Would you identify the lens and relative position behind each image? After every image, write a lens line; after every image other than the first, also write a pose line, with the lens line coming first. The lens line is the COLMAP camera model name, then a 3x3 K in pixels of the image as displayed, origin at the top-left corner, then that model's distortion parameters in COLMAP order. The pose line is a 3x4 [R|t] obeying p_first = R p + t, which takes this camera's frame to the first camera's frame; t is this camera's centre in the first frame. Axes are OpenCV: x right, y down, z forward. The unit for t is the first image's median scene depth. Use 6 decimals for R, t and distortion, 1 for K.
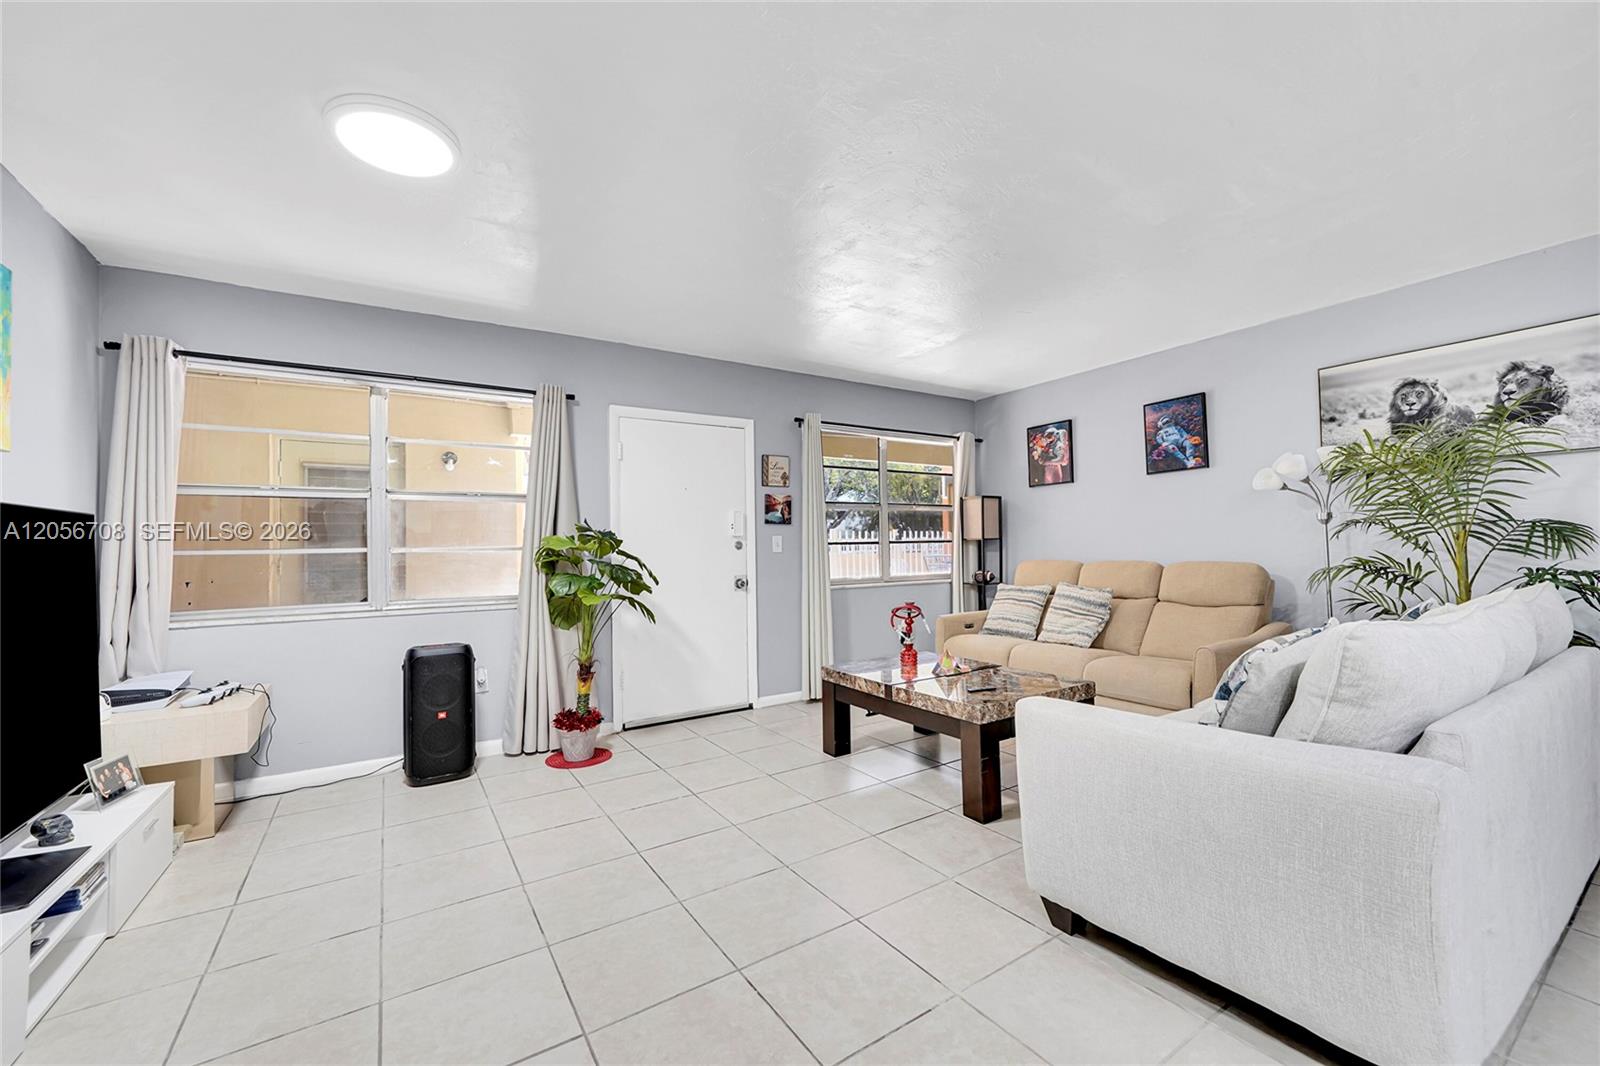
lens RADIAL K [[639.4, 0, 812.5], [0, 639.4, 536.6], [0, 0, 1]] dist [-0.008458, 0.001940]
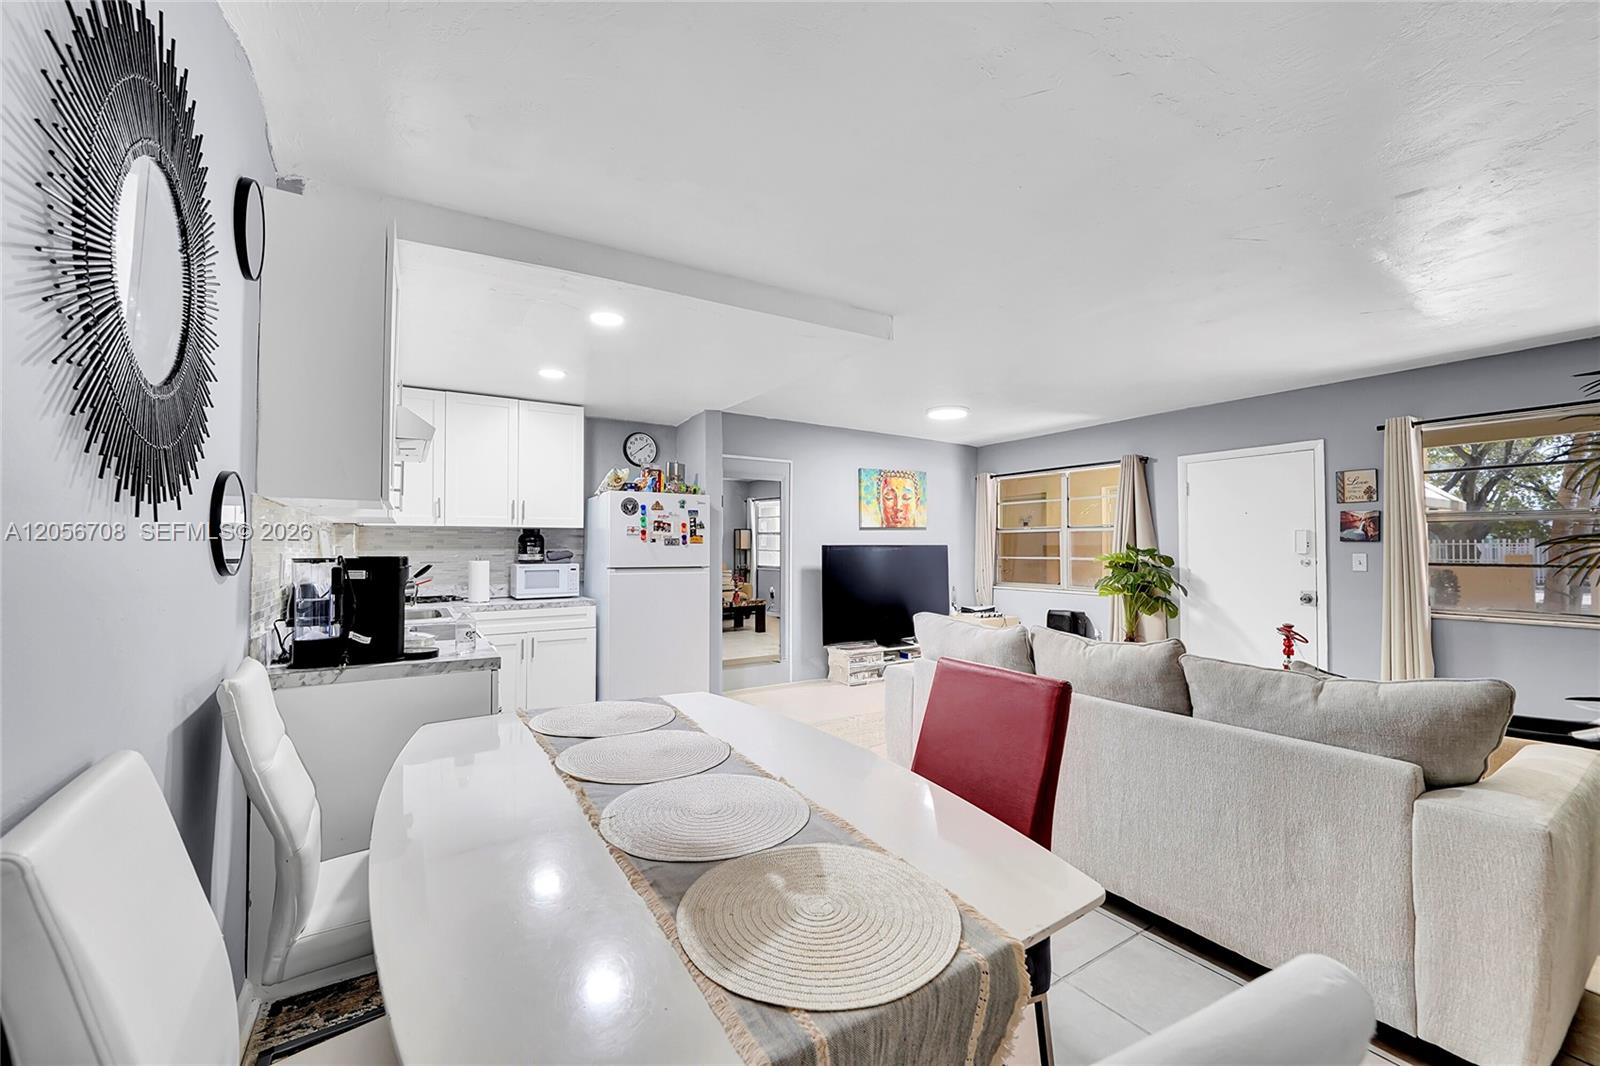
lens RADIAL K [[639.4, 0, 804.4], [0, 639.4, 532.0], [0, 0, 1]] dist [-0.008458, 0.001940]
pose [[-0.007417, -0.008058, -0.999940, 1.170021], [0.017655, 0.999811, -0.008188, -0.052843], [0.999817, -0.017715, -0.007273, 0.230197]]
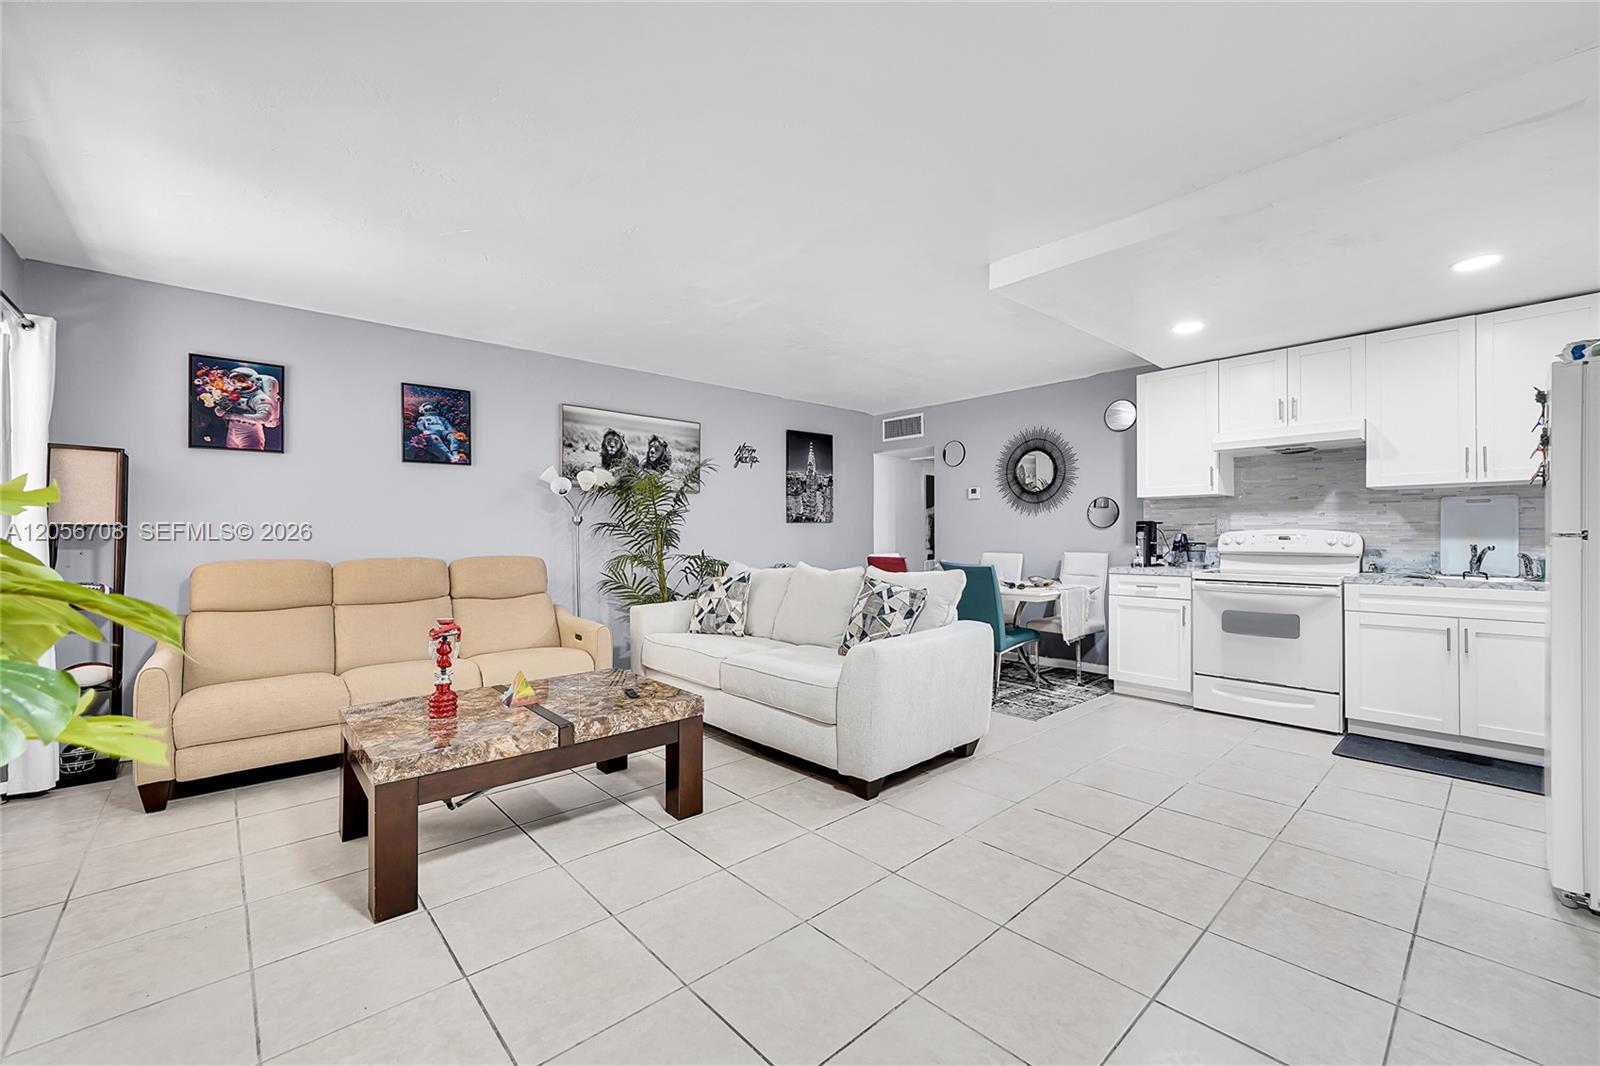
lens RADIAL K [[639.4, 0, 796.5], [0, 639.4, 537.3], [0, 0, 1]] dist [-0.008458, 0.001940]
pose [[-0.146689, 0.017825, 0.989022, -0.551491], [-0.013725, 0.999705, -0.020053, 0.024936], [-0.989087, -0.016516, -0.146401, 0.731860]]
